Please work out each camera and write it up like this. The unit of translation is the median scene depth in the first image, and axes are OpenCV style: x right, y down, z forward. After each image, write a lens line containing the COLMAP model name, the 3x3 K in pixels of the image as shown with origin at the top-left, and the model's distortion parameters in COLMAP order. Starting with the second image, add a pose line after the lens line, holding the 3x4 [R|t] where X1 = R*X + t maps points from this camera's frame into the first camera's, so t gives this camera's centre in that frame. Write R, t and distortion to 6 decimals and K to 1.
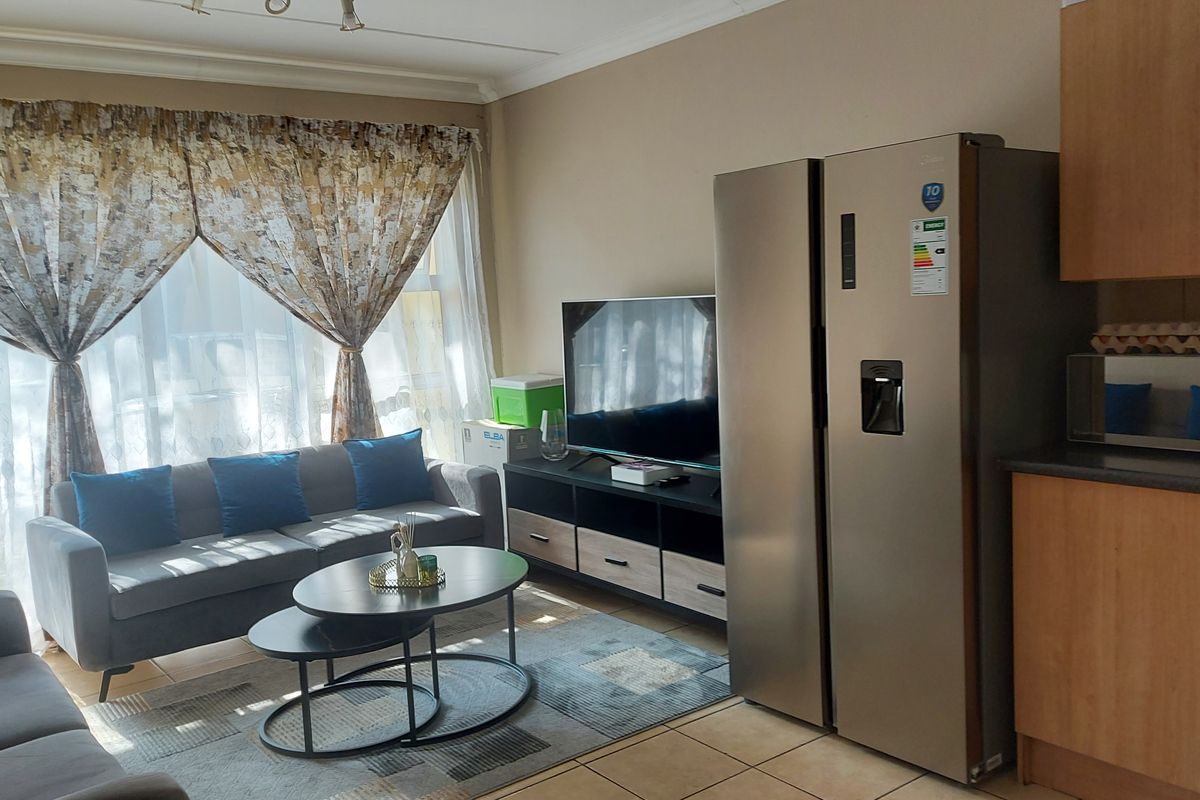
lens RADIAL K [[989.5, 0, 606.5], [0, 989.5, 395.8], [0, 0, 1]] dist [0.053899, -0.058003]
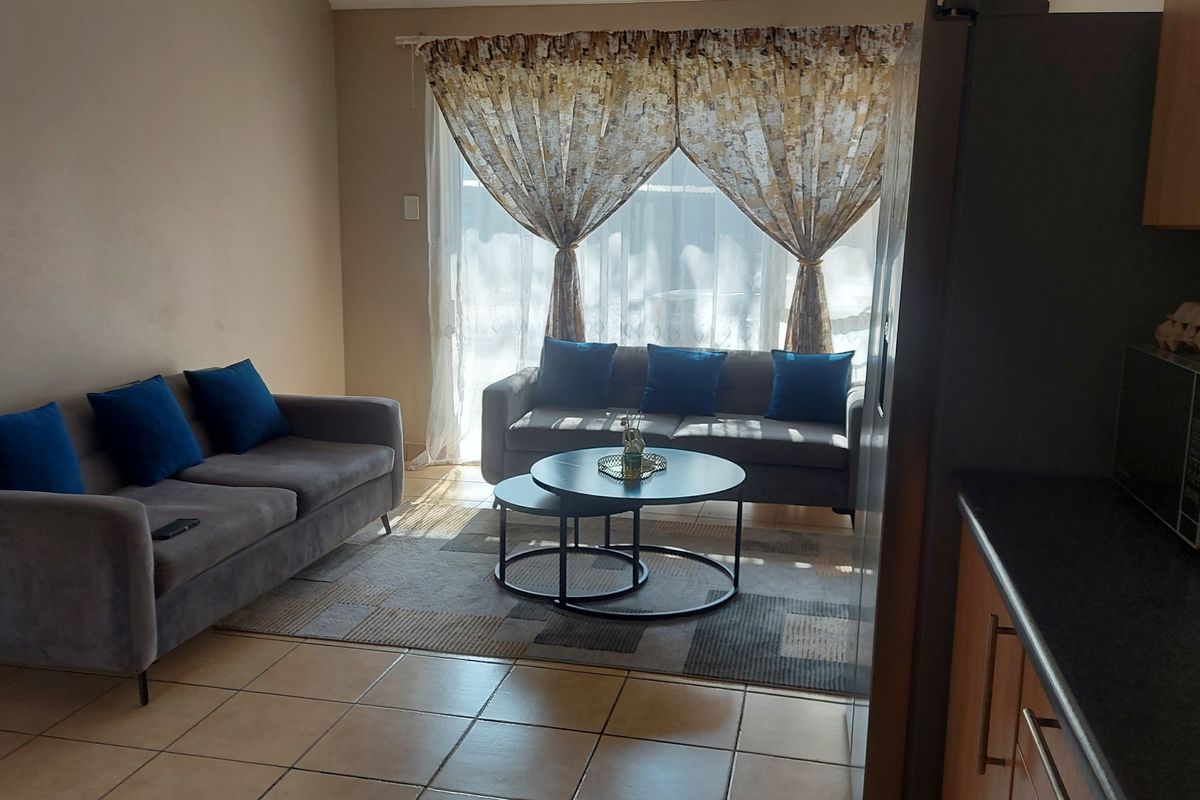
lens RADIAL K [[989.5, 0, 603.4], [0, 989.5, 407.4], [0, 0, 1]] dist [0.053899, -0.058003]
pose [[0.653434, 0.199808, -0.730138, 0.417271], [-0.128734, 0.979817, 0.152925, -0.033834], [0.745957, -0.005932, 0.665967, 0.198246]]
